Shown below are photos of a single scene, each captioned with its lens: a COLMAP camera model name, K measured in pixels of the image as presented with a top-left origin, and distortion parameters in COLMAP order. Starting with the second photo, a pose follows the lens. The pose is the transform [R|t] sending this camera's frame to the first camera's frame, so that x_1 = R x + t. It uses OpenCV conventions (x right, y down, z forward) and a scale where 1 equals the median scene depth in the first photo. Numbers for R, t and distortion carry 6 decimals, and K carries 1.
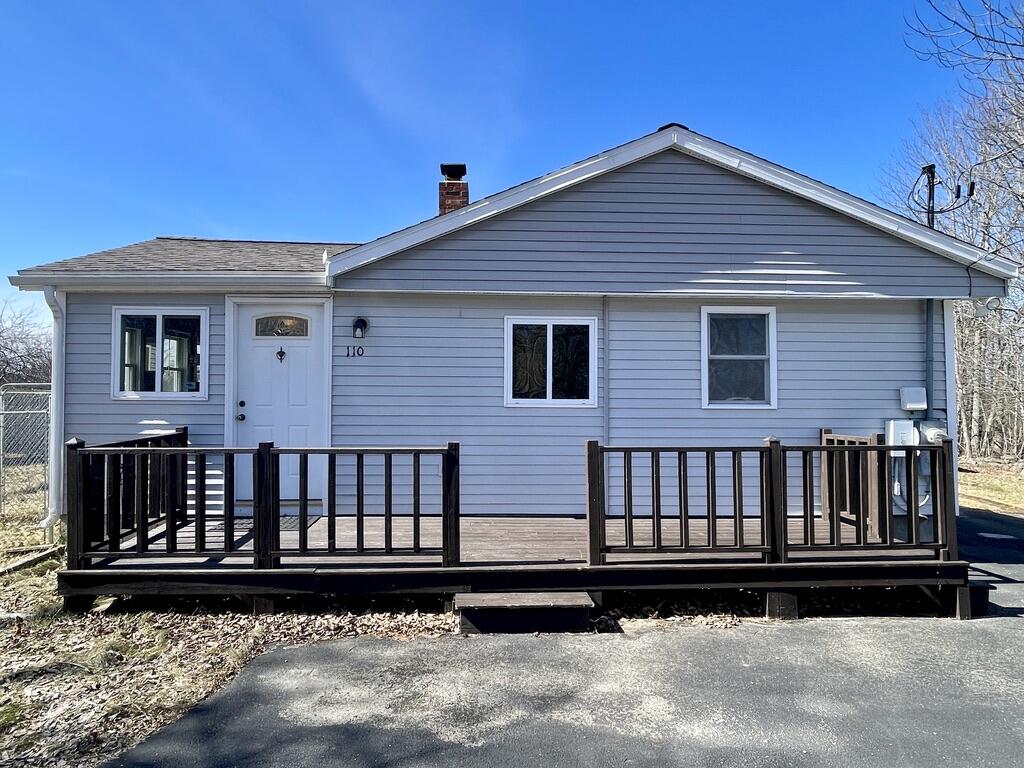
lens RADIAL K [[604.6, 0, 512.0], [0, 604.6, 384.0], [0, 0, 1]] dist [0.002140, 0.000440]
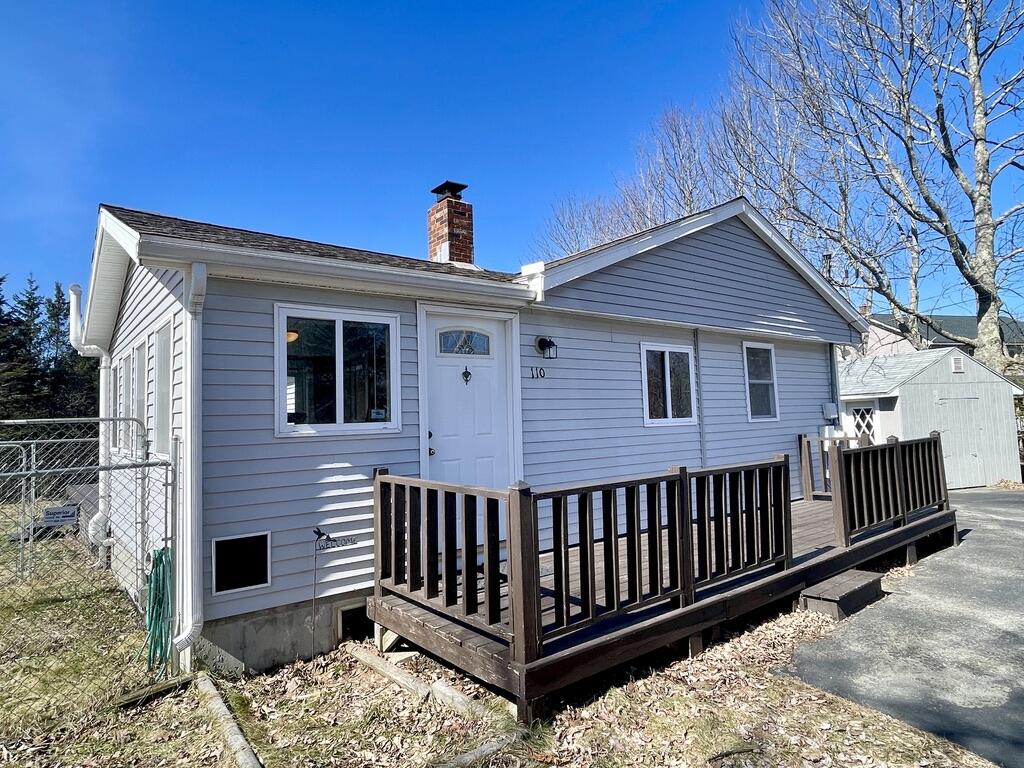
lens RADIAL K [[601.1, 0, 512.0], [0, 601.1, 384.0], [0, 0, 1]] dist [-0.002201, -0.001076]
pose [[0.809867, 0.004065, 0.586599, -0.824643], [0.017873, 0.999341, -0.031601, -0.008384], [-0.586341, 0.036077, 0.809261, 0.275793]]
